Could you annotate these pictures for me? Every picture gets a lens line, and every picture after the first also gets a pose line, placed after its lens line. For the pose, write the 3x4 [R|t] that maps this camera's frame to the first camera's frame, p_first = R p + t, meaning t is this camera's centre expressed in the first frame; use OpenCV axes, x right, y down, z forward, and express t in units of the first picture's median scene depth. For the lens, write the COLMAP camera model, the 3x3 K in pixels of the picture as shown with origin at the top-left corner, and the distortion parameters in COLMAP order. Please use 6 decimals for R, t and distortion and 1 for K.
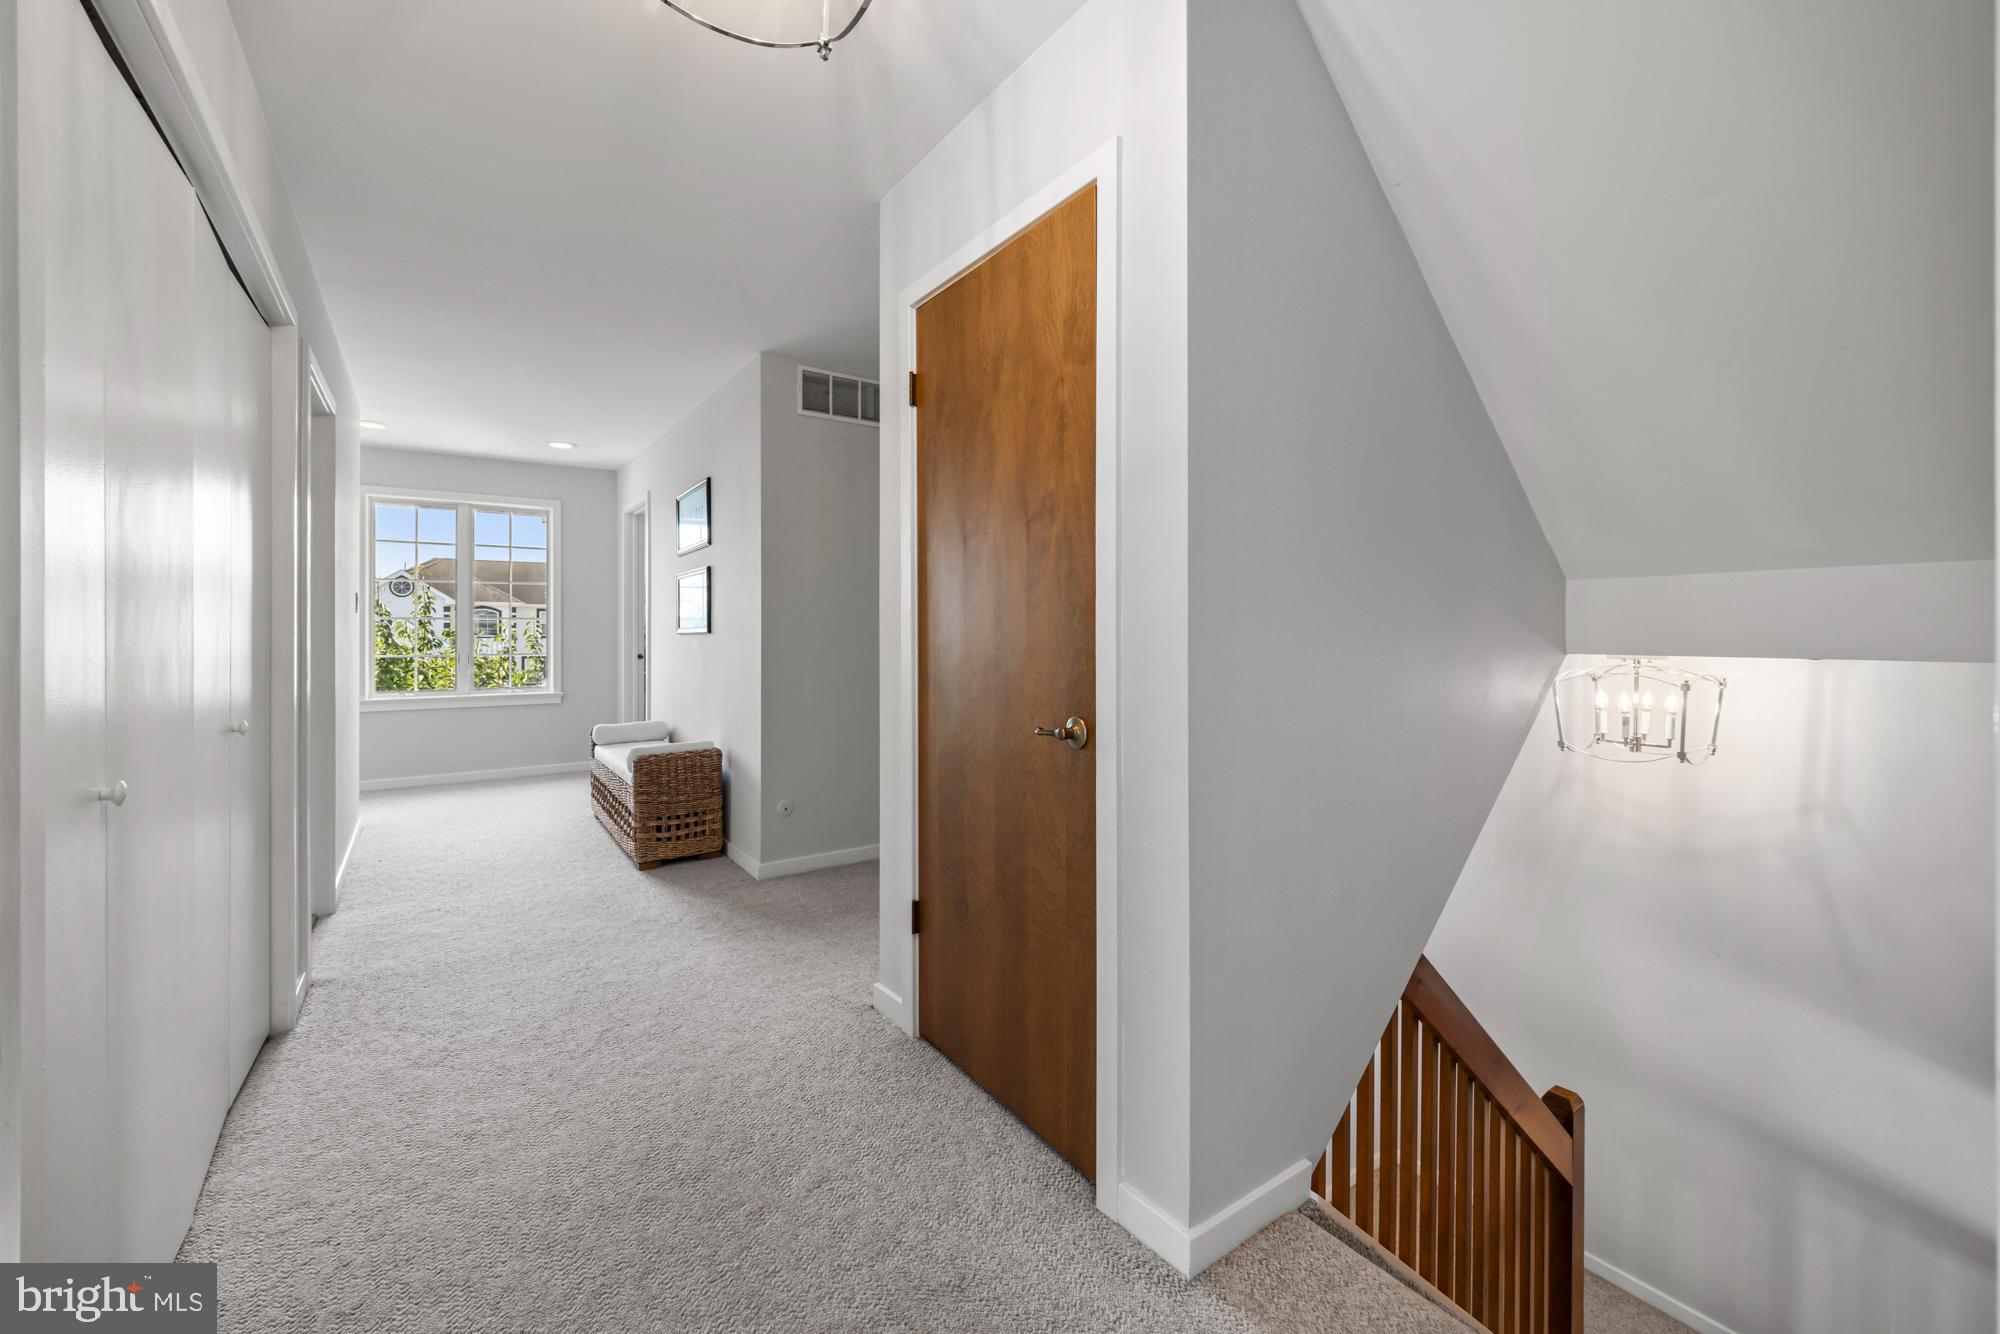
lens RADIAL K [[778.8, 0, 989.1], [0, 778.8, 648.4], [0, 0, 1]] dist [-0.001105, 0.000033]
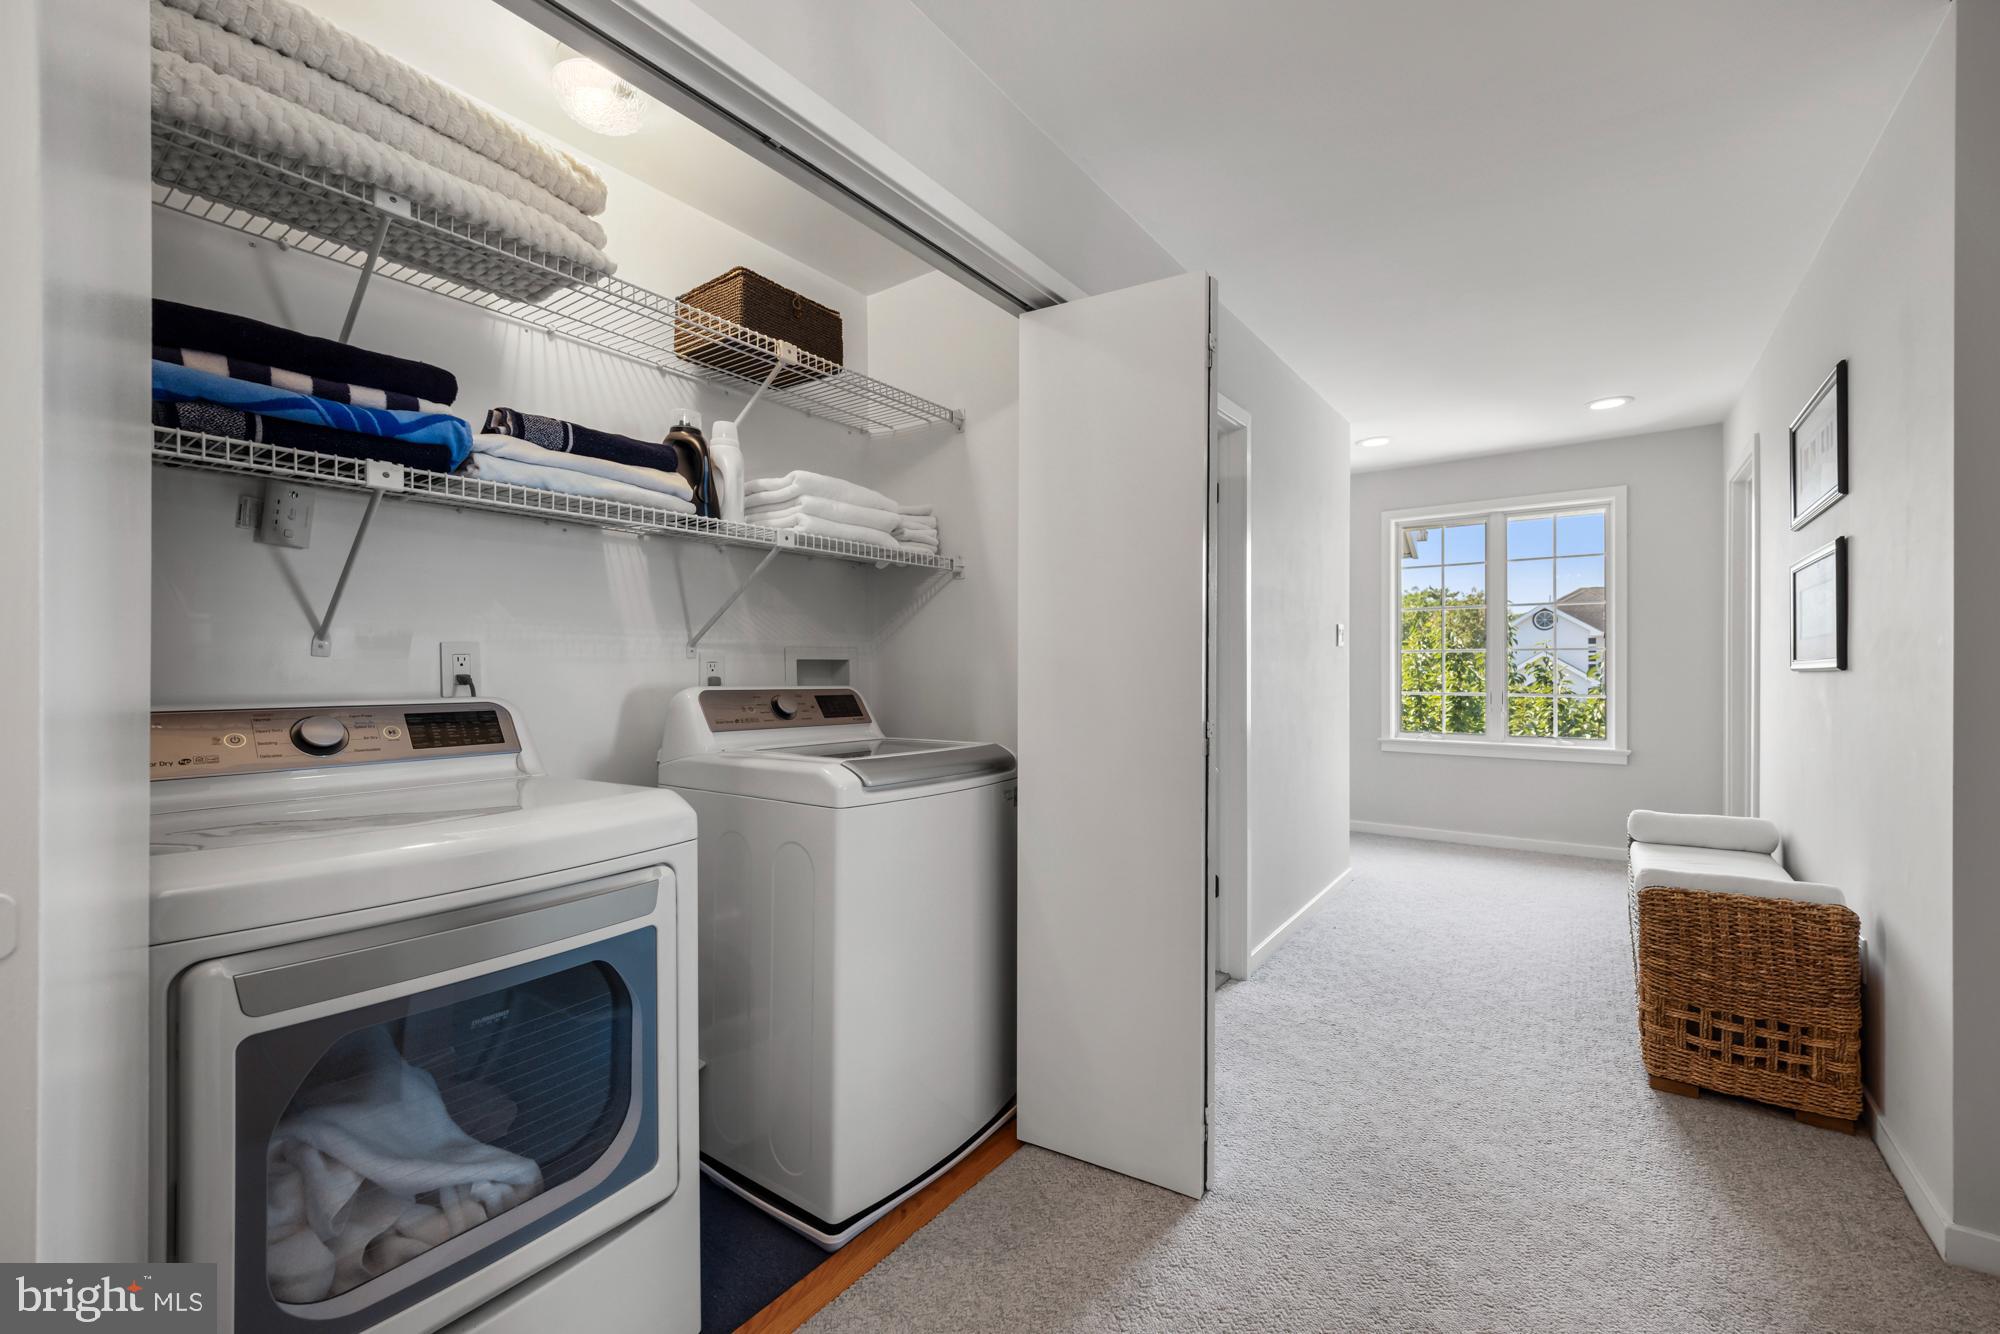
lens RADIAL K [[805.1, 0, 1000.3], [0, 805.1, 662.1], [0, 0, 1]] dist [-0.000376, 0.000011]
pose [[0.314155, -0.004845, -0.949359, -0.037560], [-0.019121, 0.999752, -0.011430, -0.008645], [0.949179, 0.021743, 0.313984, 0.339492]]
